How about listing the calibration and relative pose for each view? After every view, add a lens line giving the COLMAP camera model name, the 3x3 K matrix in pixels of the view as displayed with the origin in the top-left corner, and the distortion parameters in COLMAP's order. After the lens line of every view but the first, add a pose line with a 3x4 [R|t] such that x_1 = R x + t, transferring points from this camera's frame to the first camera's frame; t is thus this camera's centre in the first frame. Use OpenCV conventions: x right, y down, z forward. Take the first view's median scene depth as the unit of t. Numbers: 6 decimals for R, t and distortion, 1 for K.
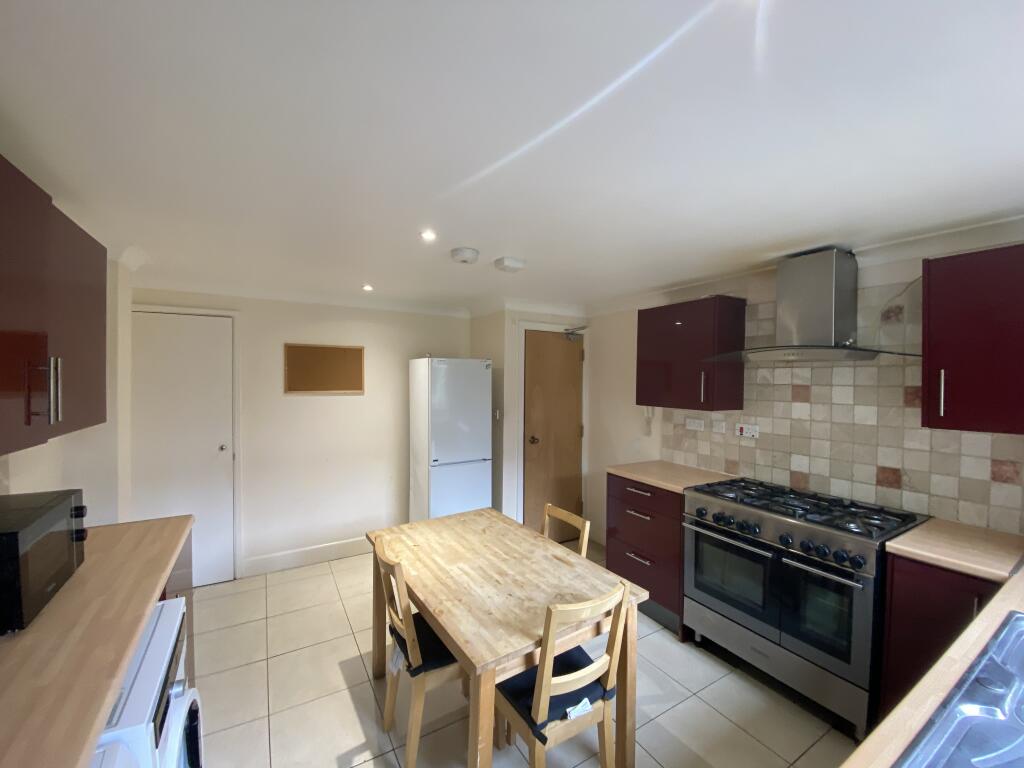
lens RADIAL K [[410.3, 0, 512.0], [0, 410.3, 384.0], [0, 0, 1]] dist [-0.001407, -0.000262]
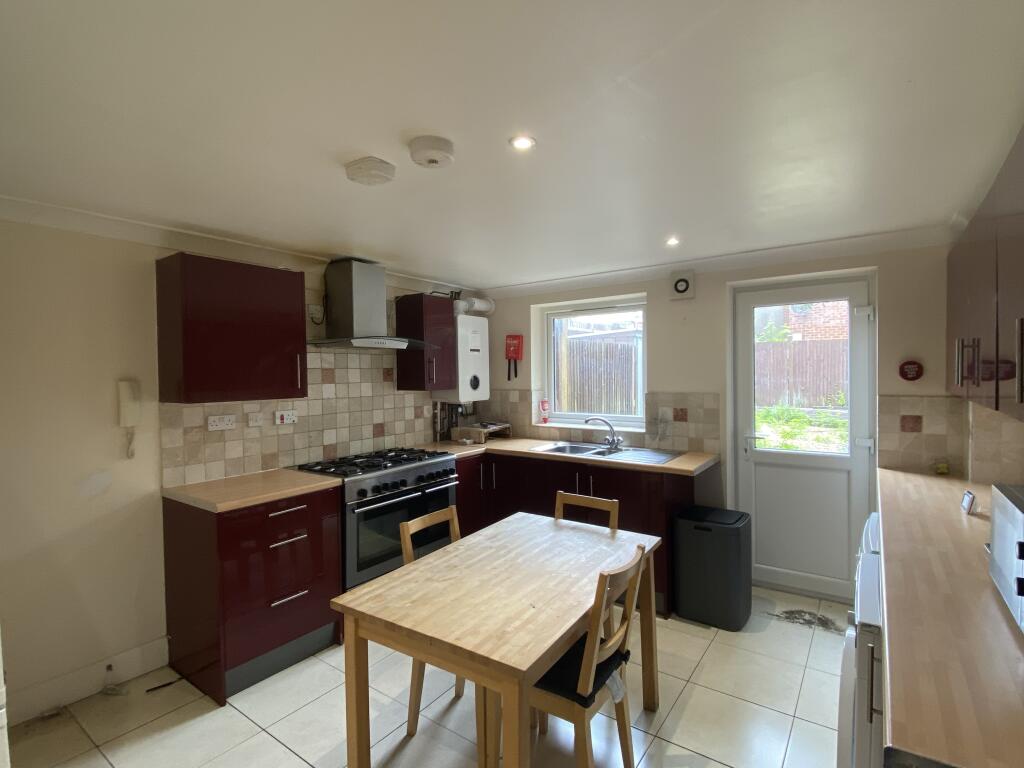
lens RADIAL K [[502.9, 0, 512.0], [0, 502.9, 384.0], [0, 0, 1]] dist [0.000527, 0.000047]
pose [[-0.413415, -0.029464, 0.910066, -0.814933], [0.015799, 0.999094, 0.039524, -0.001953], [-0.910406, 0.030718, -0.412574, 1.155279]]
